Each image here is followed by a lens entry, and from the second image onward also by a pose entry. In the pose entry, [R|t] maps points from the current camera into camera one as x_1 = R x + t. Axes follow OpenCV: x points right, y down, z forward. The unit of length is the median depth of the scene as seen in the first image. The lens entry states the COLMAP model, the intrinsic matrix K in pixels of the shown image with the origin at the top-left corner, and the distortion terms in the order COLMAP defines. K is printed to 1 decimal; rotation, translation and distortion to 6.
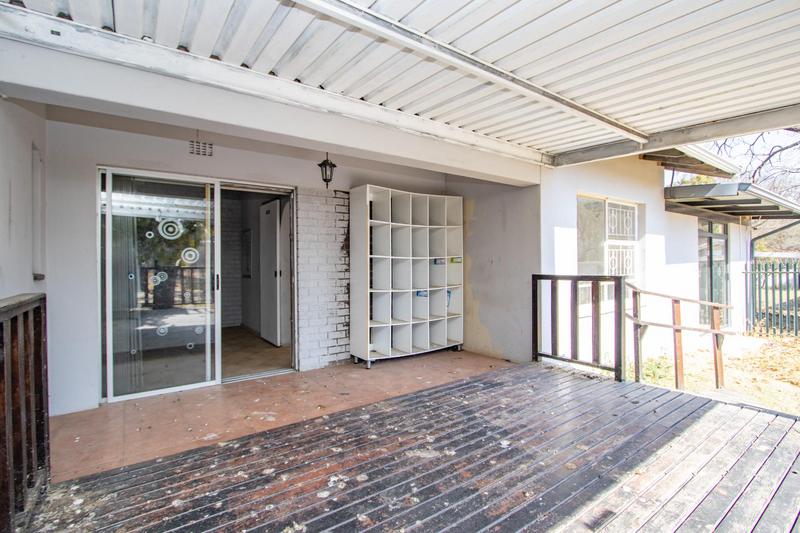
lens RADIAL K [[380.6, 0, 402.3], [0, 380.6, 255.4], [0, 0, 1]] dist [-0.016988, 0.000800]
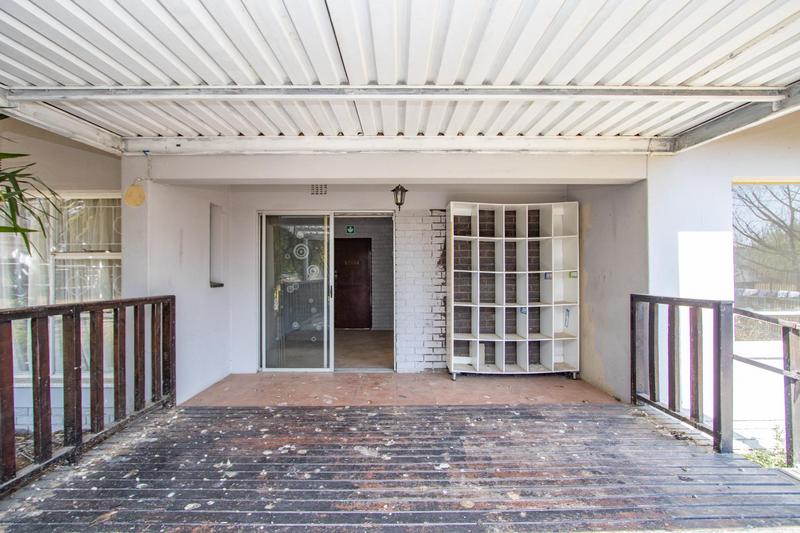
lens RADIAL K [[387.4, 0, 403.8], [0, 387.4, 264.6], [0, 0, 1]] dist [-0.015990, 0.000232]
pose [[0.813898, -0.008639, -0.580943, 0.483062], [0.007848, 0.999962, -0.003874, -0.014355], [0.580954, -0.001406, 0.813935, 0.080308]]
